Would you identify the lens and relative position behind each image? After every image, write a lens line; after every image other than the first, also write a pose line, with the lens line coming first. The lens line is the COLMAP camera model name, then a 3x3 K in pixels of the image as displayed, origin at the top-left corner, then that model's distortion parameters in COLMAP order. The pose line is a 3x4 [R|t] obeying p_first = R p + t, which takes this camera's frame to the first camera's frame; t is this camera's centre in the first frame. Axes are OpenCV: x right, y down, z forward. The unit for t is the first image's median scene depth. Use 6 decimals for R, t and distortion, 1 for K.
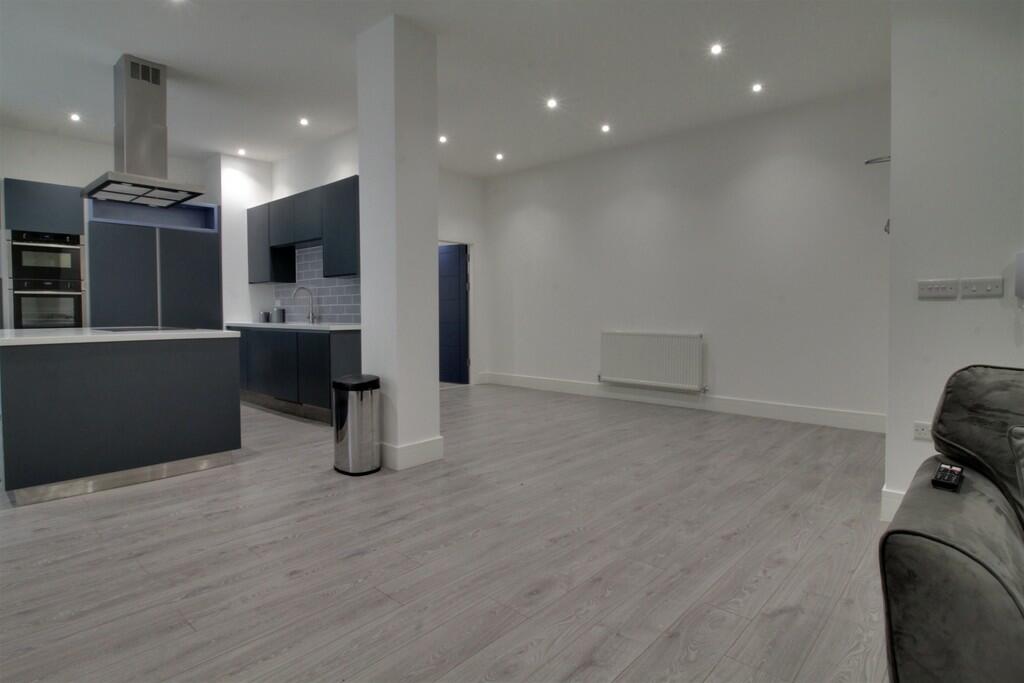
lens RADIAL K [[530.4, 0, 513.0], [0, 530.4, 327.0], [0, 0, 1]] dist [0.003239, -0.012528]
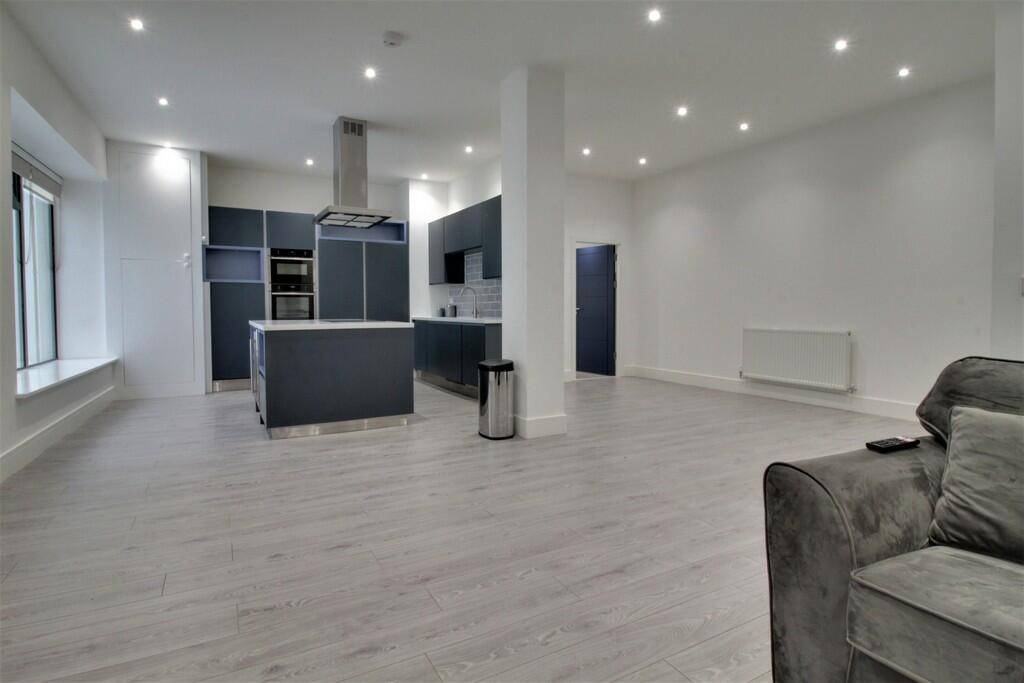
lens RADIAL K [[530.4, 0, 513.0], [0, 530.4, 327.0], [0, 0, 1]] dist [0.003239, -0.012528]
pose [[0.946080, 0.012212, -0.323703, 0.126630], [-0.010004, 0.999914, 0.008485, 0.004149], [0.323779, -0.004789, 0.946121, -0.139901]]
